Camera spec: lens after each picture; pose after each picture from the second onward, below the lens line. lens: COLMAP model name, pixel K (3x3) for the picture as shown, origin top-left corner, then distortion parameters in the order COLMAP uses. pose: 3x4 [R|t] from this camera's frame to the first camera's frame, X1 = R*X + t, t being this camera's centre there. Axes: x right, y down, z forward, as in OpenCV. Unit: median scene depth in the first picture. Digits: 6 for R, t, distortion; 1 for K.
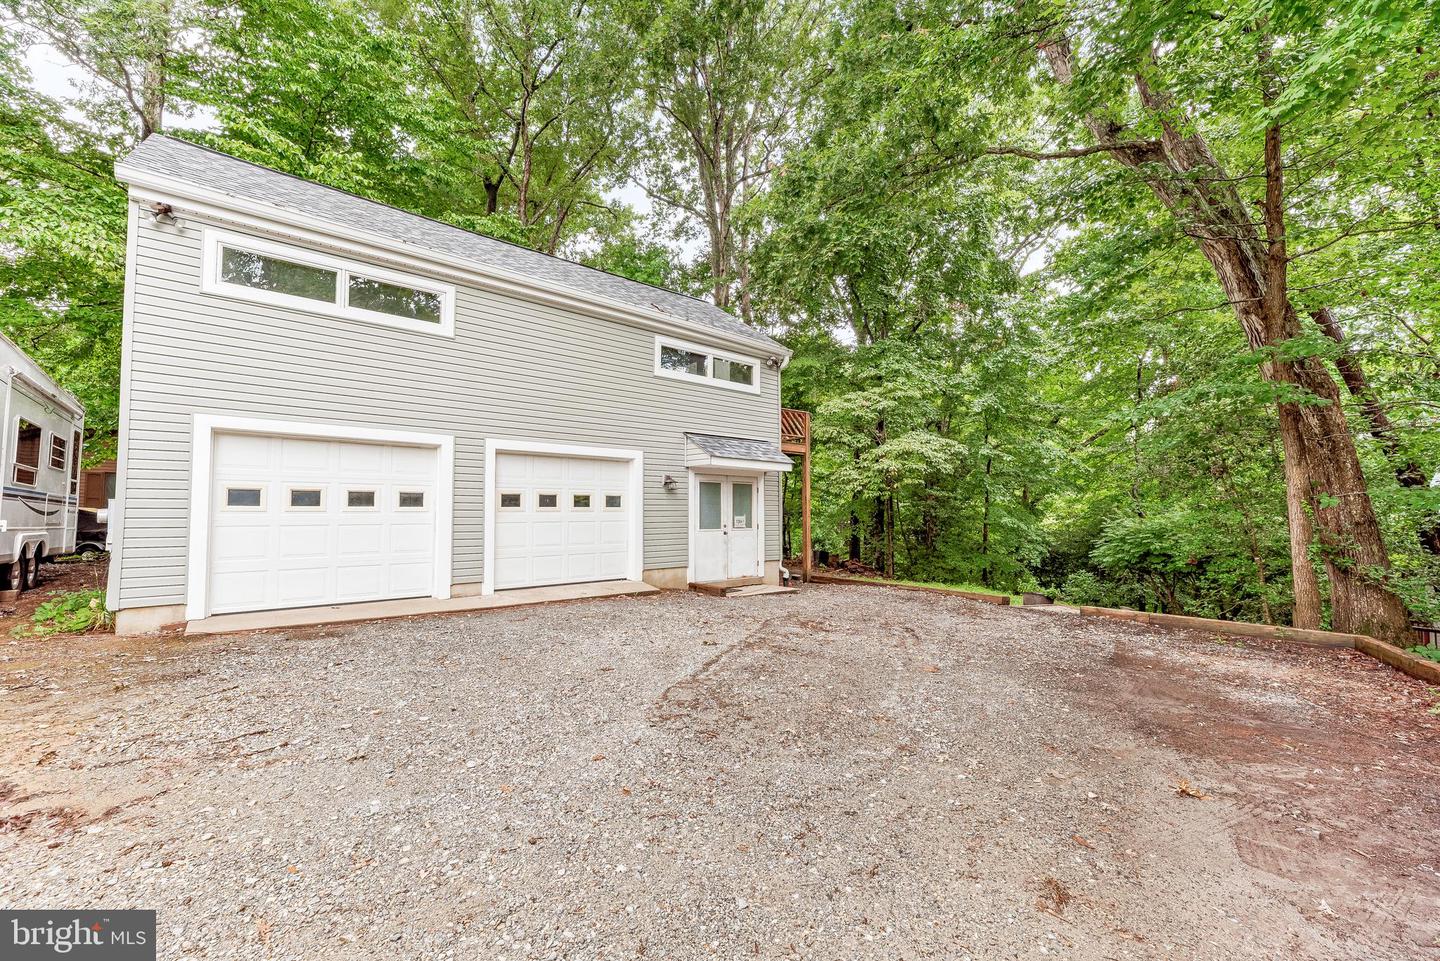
lens RADIAL K [[590.1, 0, 719.2], [0, 590.1, 485.0], [0, 0, 1]] dist [-0.000553, 0.000006]
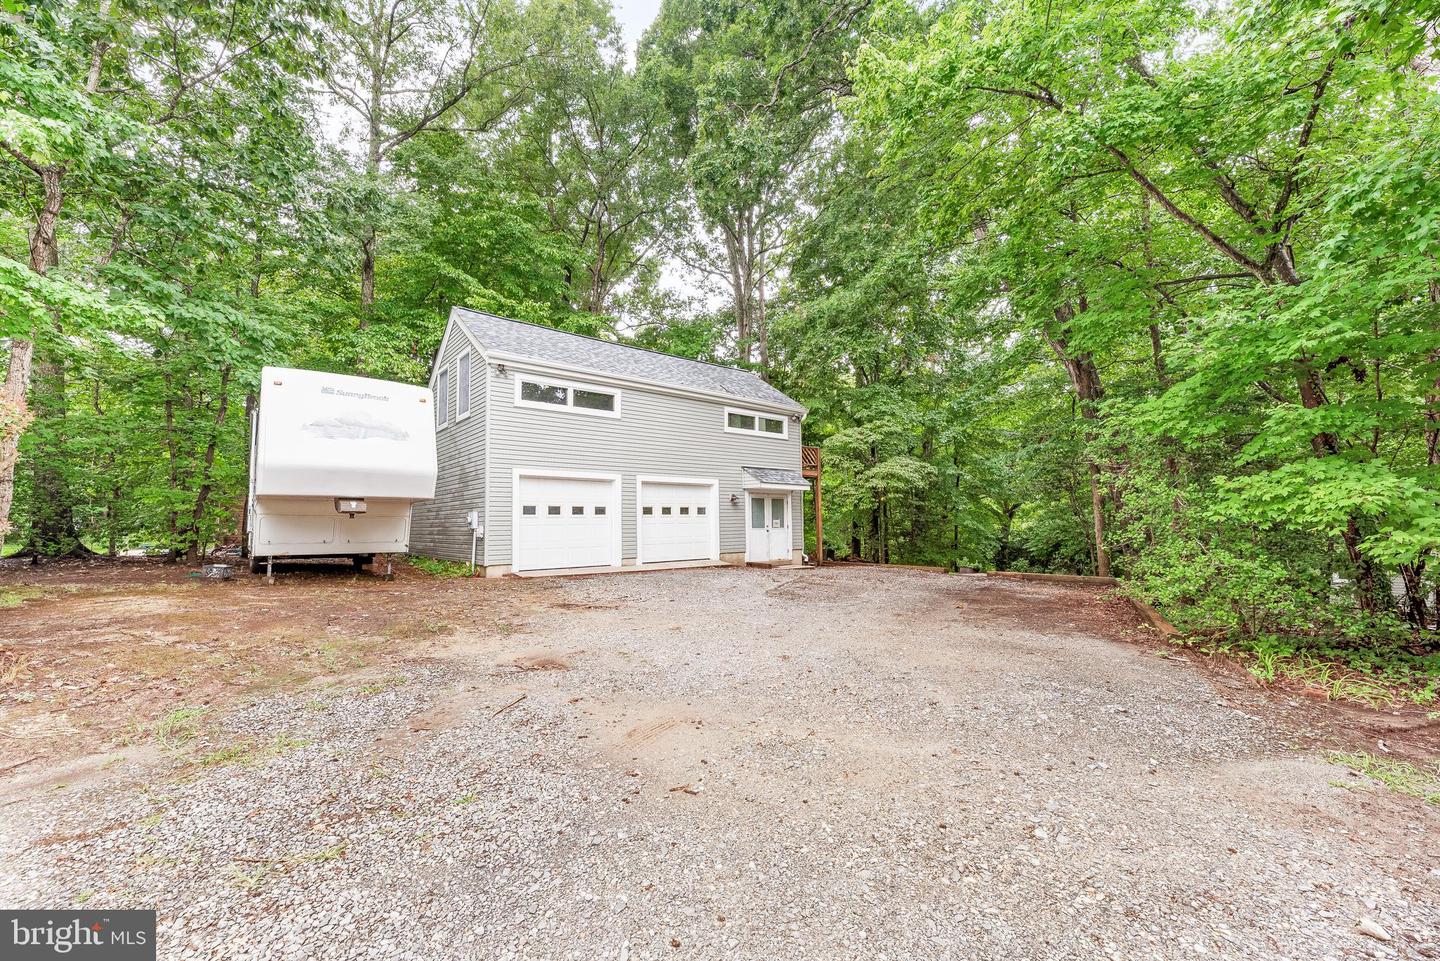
lens RADIAL K [[590.1, 0, 720.3], [0, 590.1, 481.2], [0, 0, 1]] dist [-0.000553, 0.000006]
pose [[0.999939, -0.009449, -0.005653, -0.094660], [0.009311, 0.999670, -0.023924, -0.011765], [0.005877, 0.023870, 0.999698, -0.501071]]
